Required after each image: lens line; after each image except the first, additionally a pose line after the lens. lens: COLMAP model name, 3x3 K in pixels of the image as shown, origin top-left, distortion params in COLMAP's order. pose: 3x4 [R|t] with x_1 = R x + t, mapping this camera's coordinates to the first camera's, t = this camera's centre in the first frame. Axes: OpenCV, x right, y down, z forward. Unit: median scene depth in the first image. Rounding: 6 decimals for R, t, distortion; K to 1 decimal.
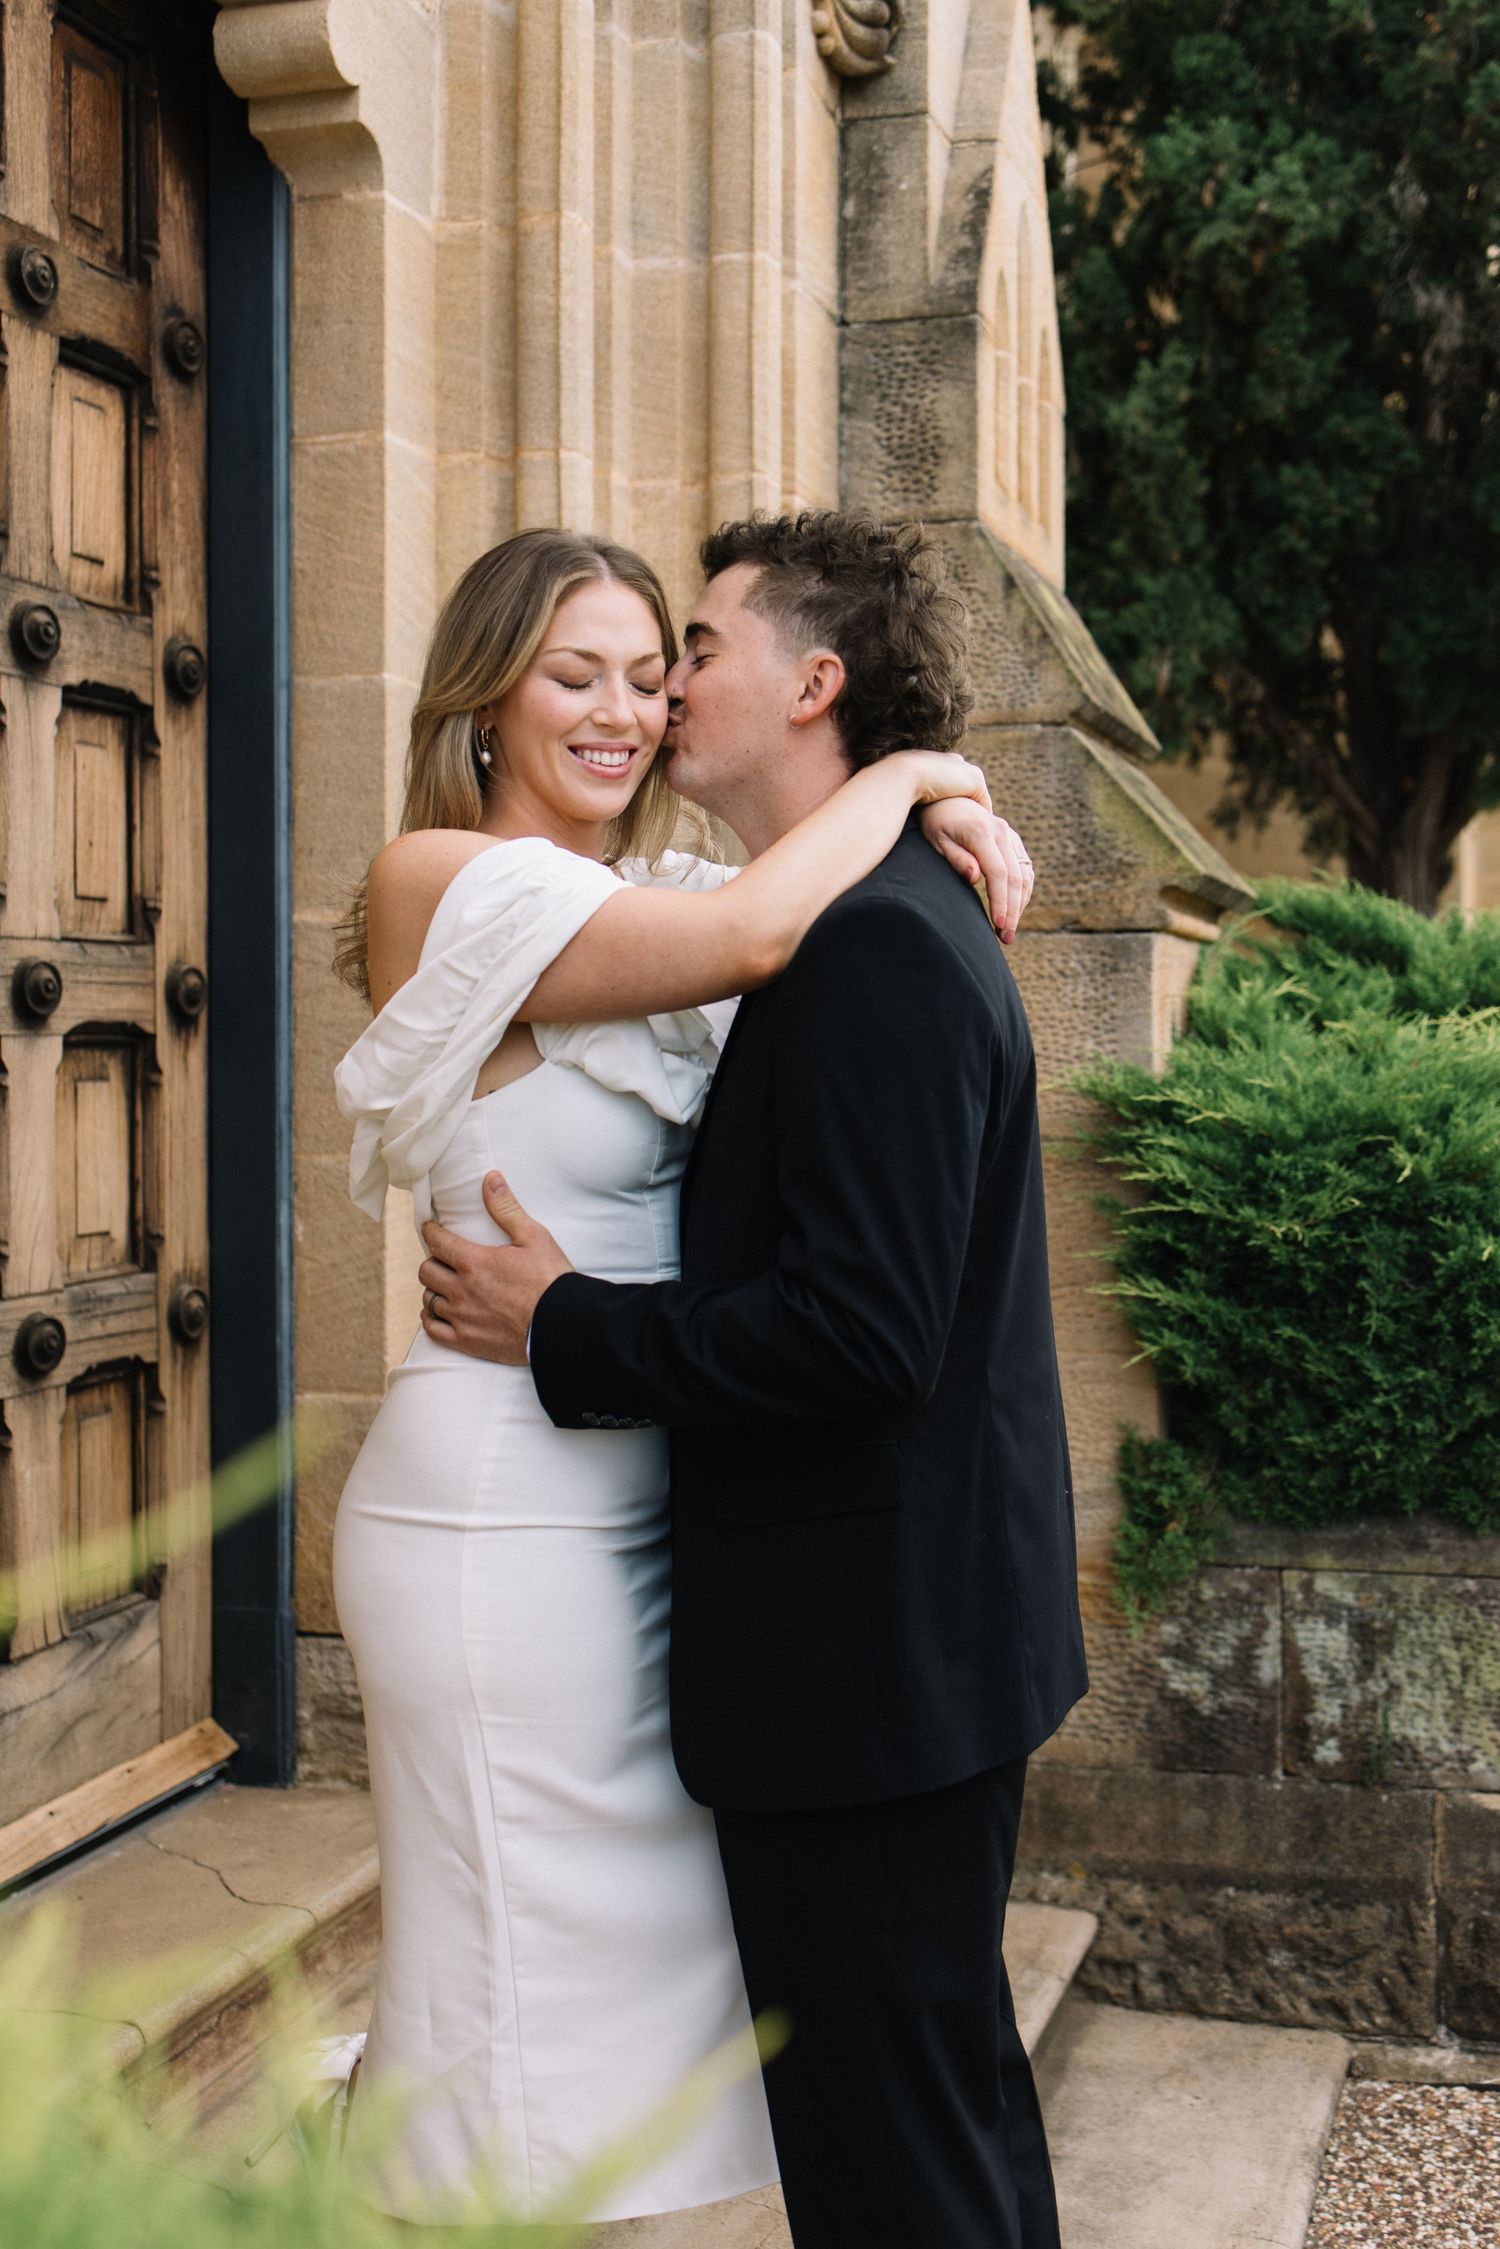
lens RADIAL K [[2349.4, 0, 1031.7], [0, 2349.4, 1060.2], [0, 0, 1]] dist [-0.016622, 0.025790]
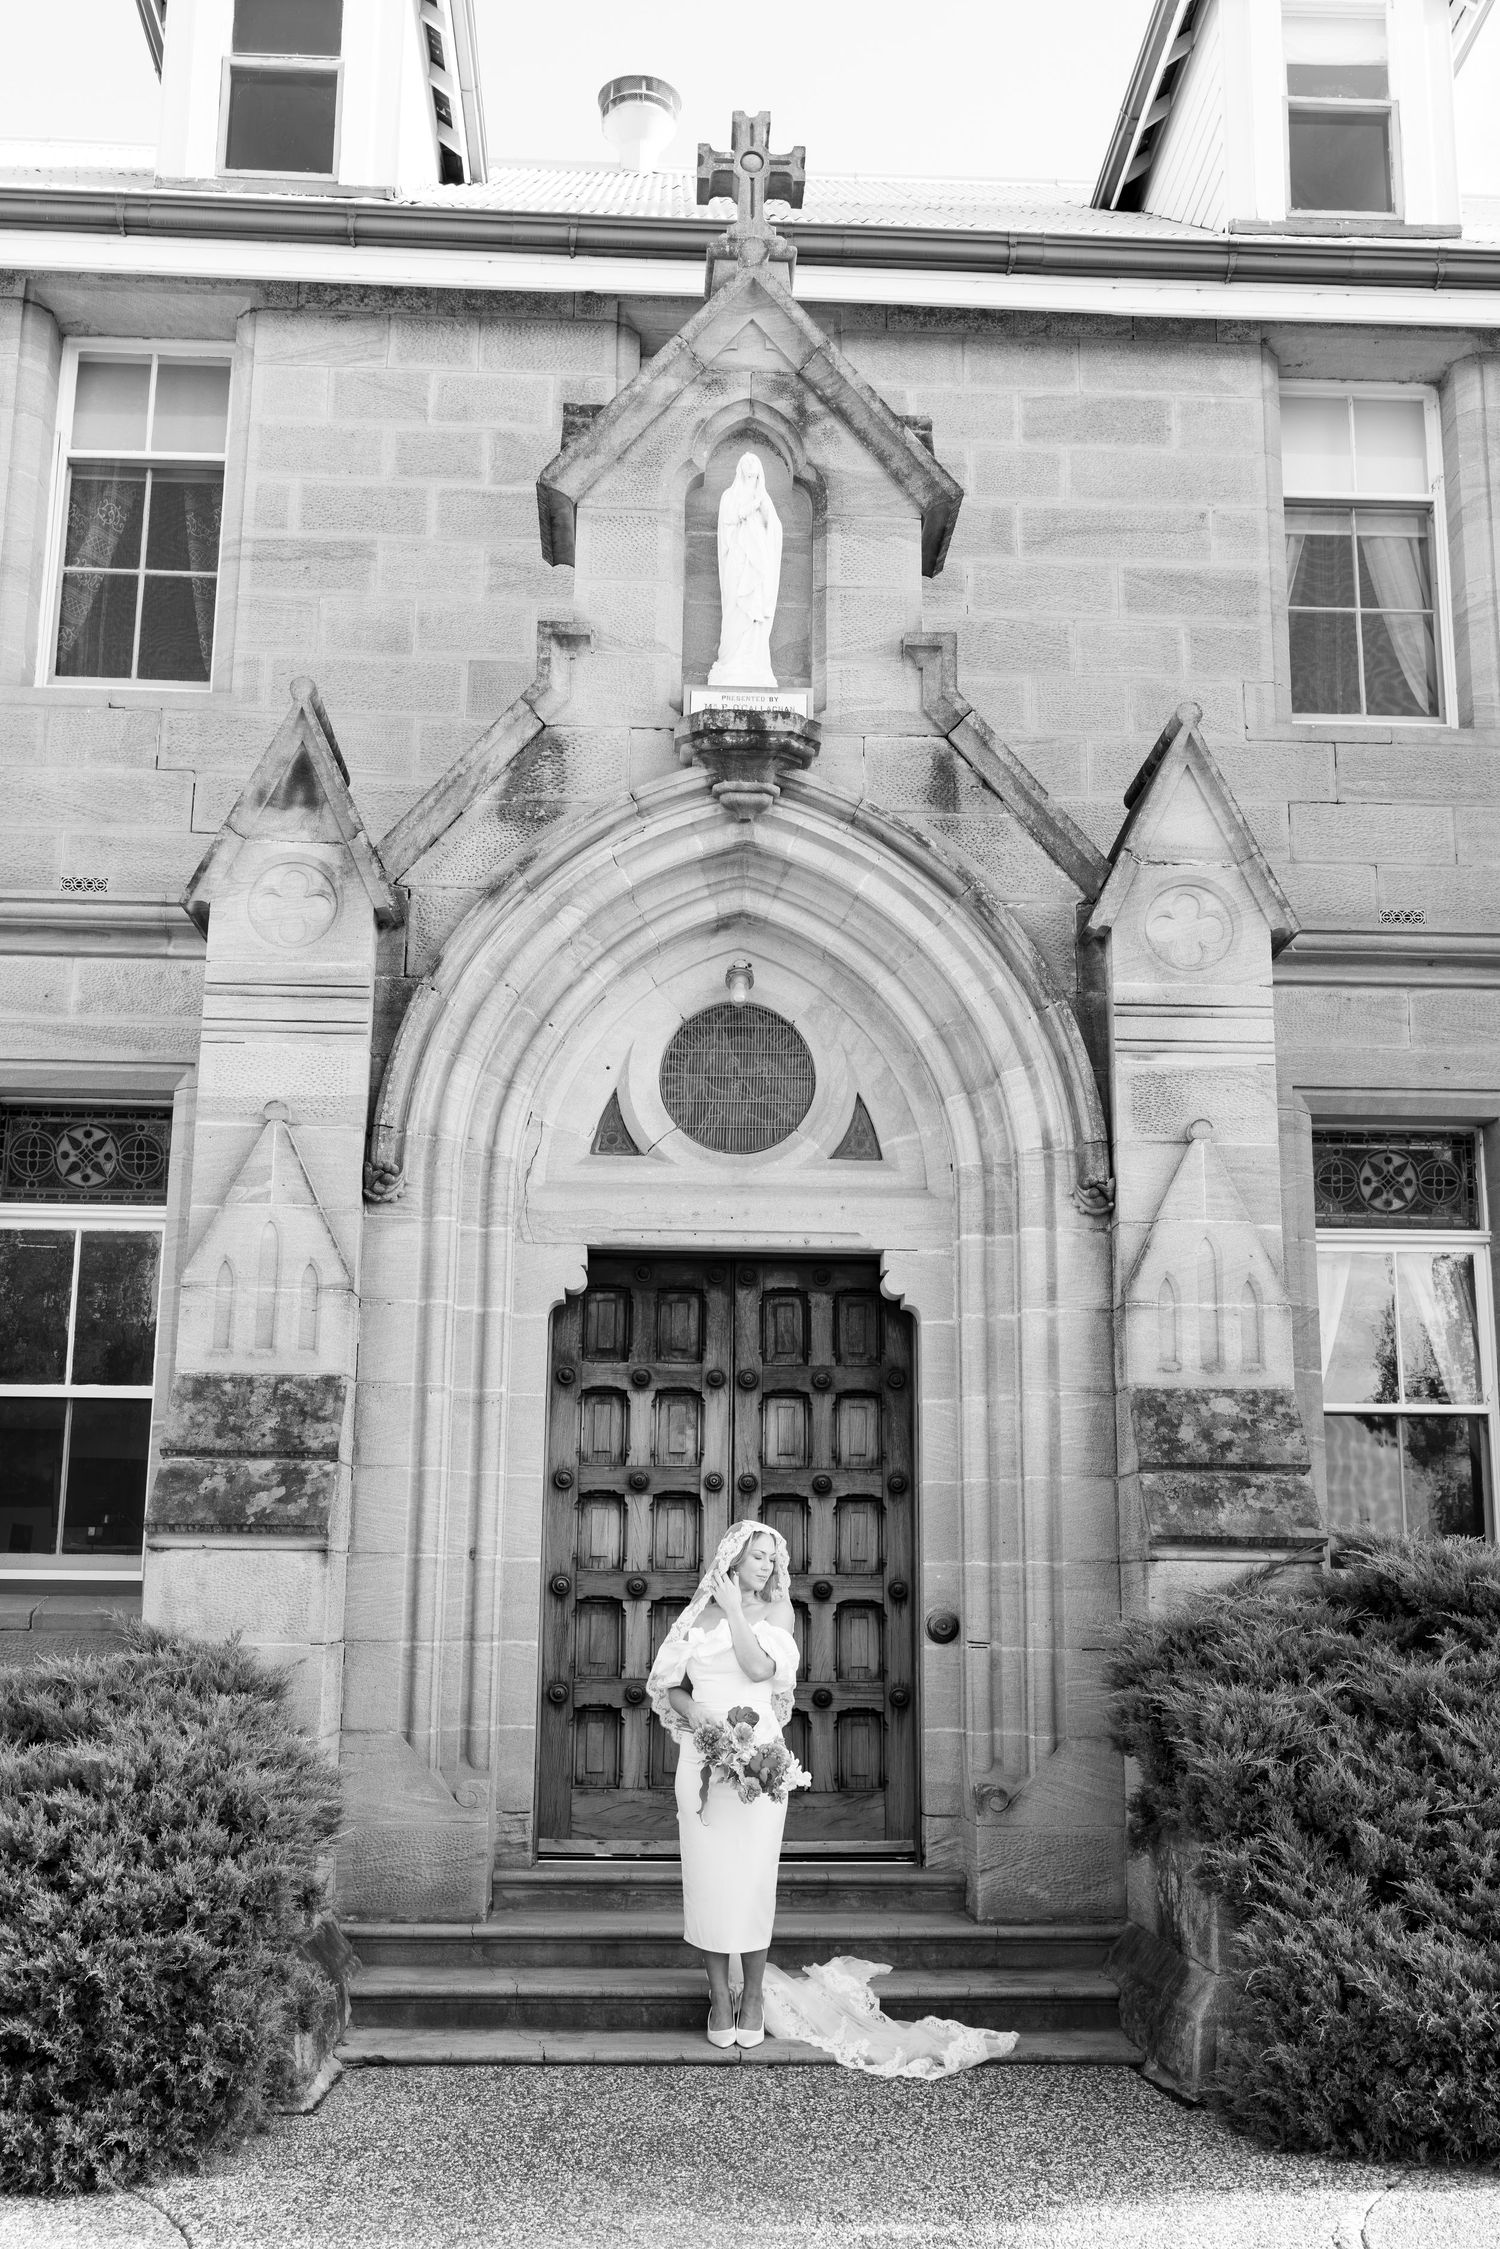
lens RADIAL K [[2245.6, 0, 748.3], [0, 2245.6, 1143.1], [0, 0, 1]] dist [0.004256, -0.001991]
pose [[0.264791, -0.192849, -0.944825, 2.309127], [-0.018565, 0.978597, -0.204945, 0.004160], [0.964127, 0.071809, 0.255543, 0.020969]]
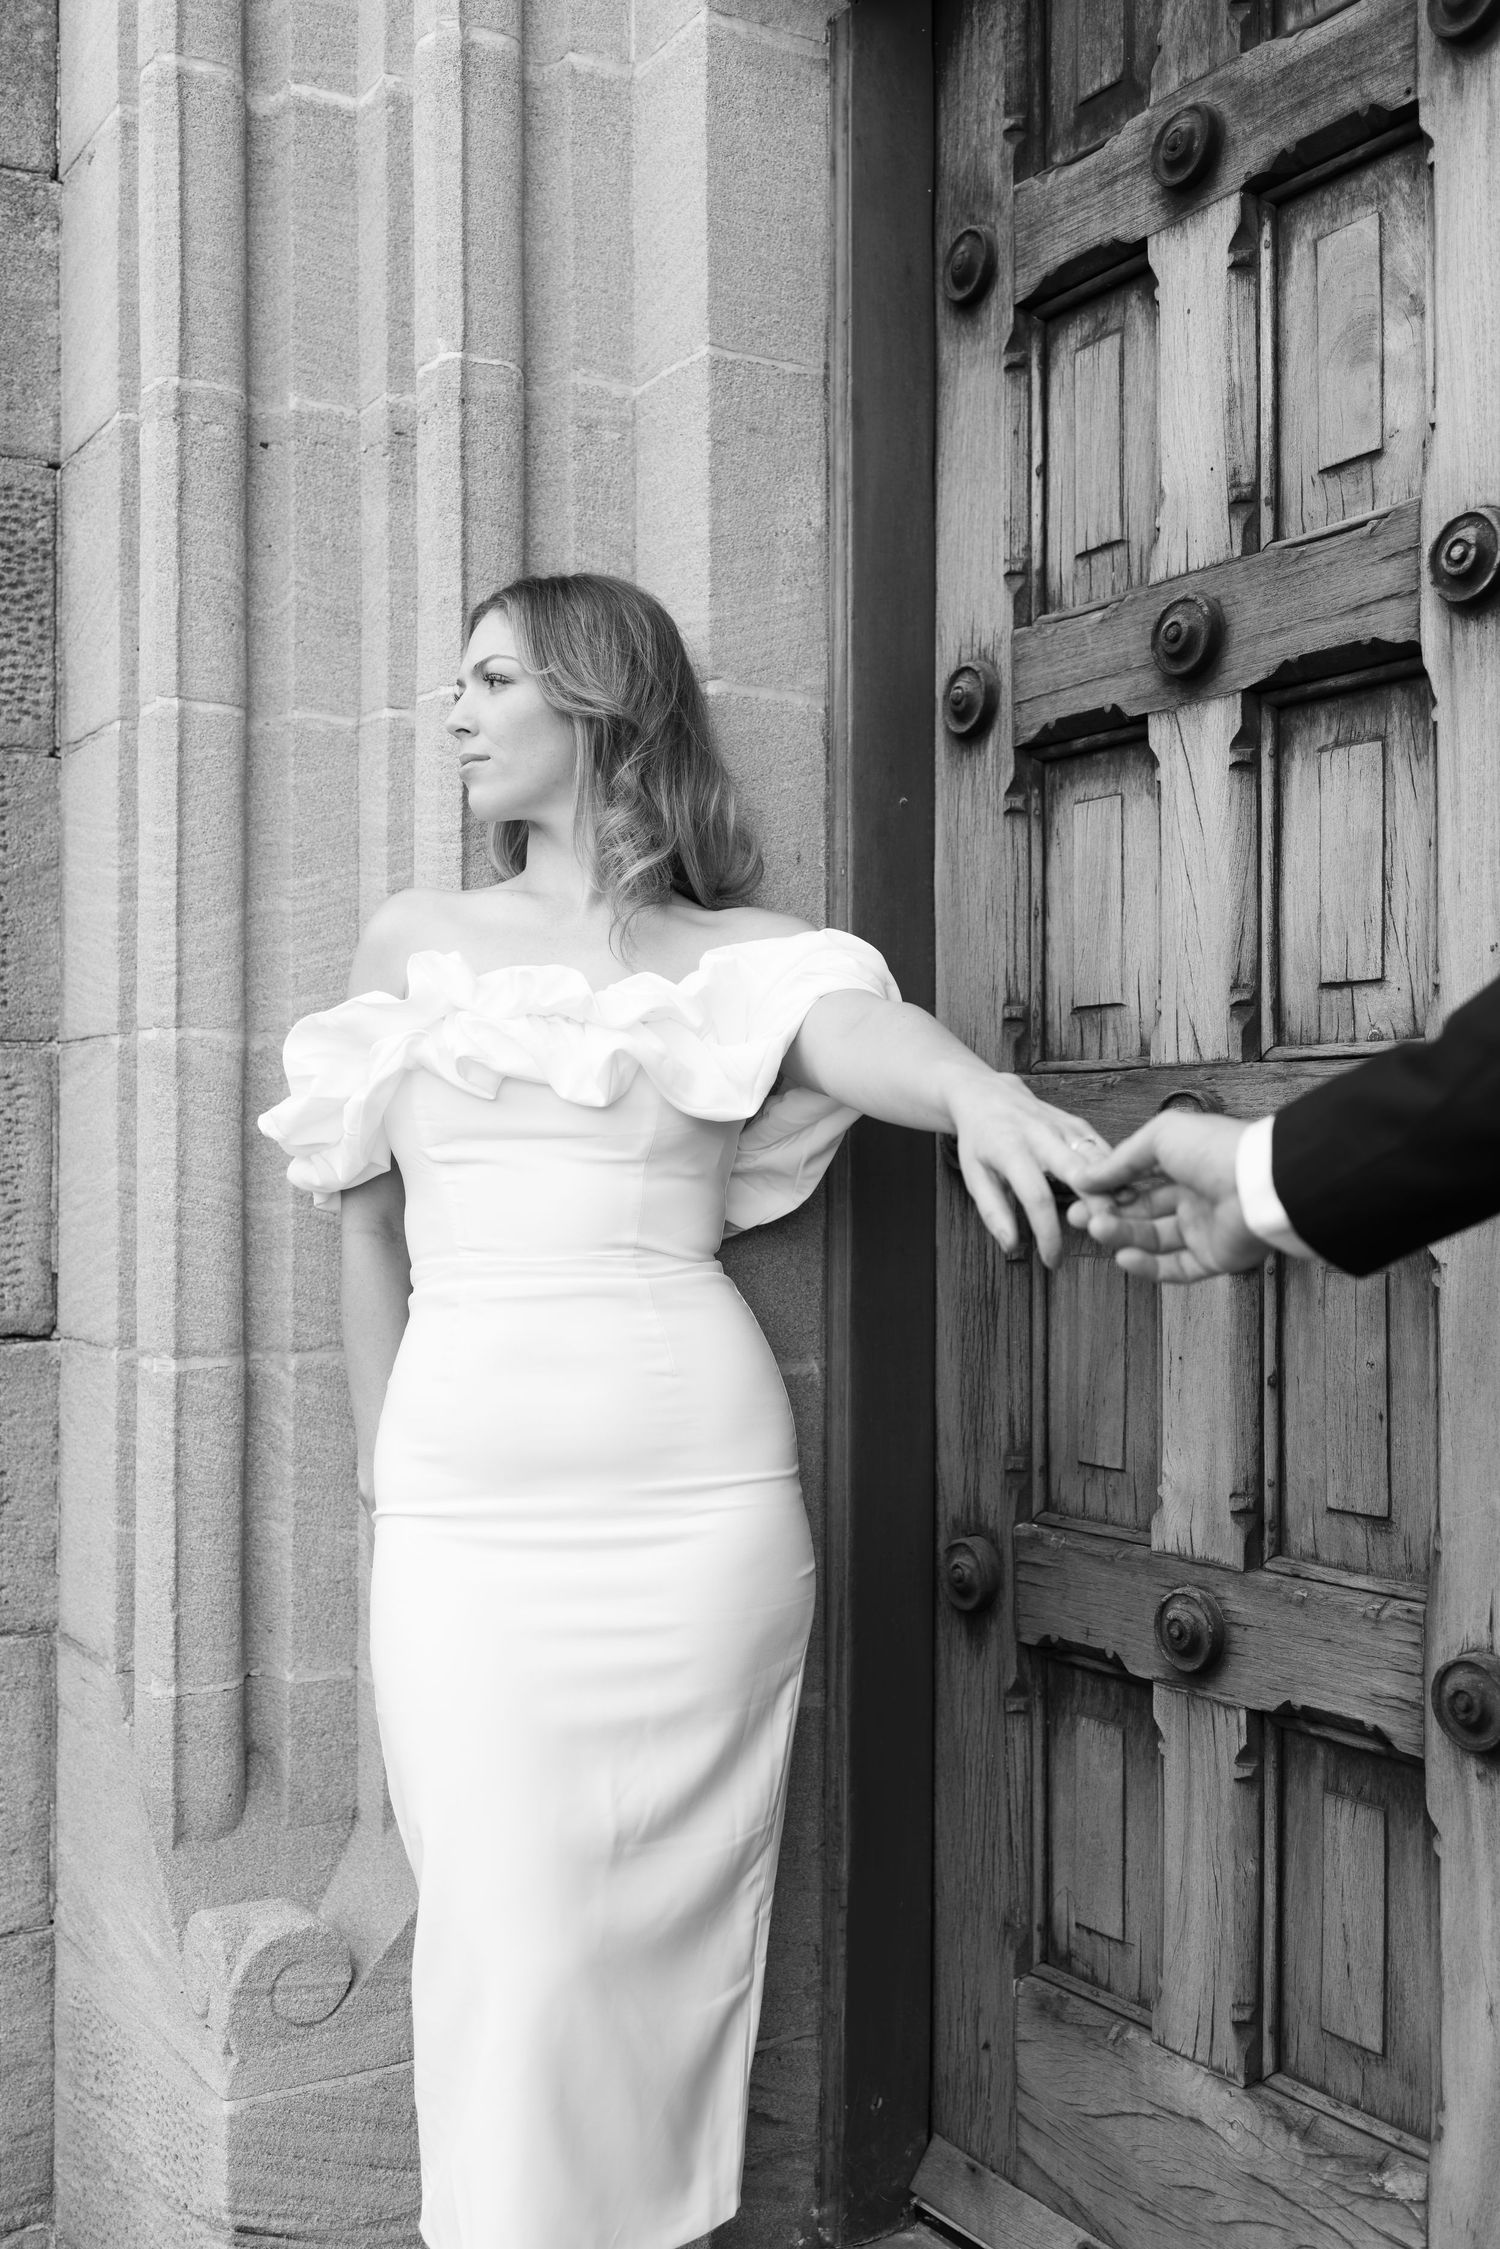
lens RADIAL K [[2252.0, 0, 757.0], [0, 2252.0, 1121.0], [0, 0, 1]] dist [0.000913, -0.010636]
pose [[-0.703862, -0.009300, -0.710276, 0.080169], [-0.002799, 0.999943, -0.010318, -0.022154], [0.710332, -0.005274, -0.703847, 0.954588]]
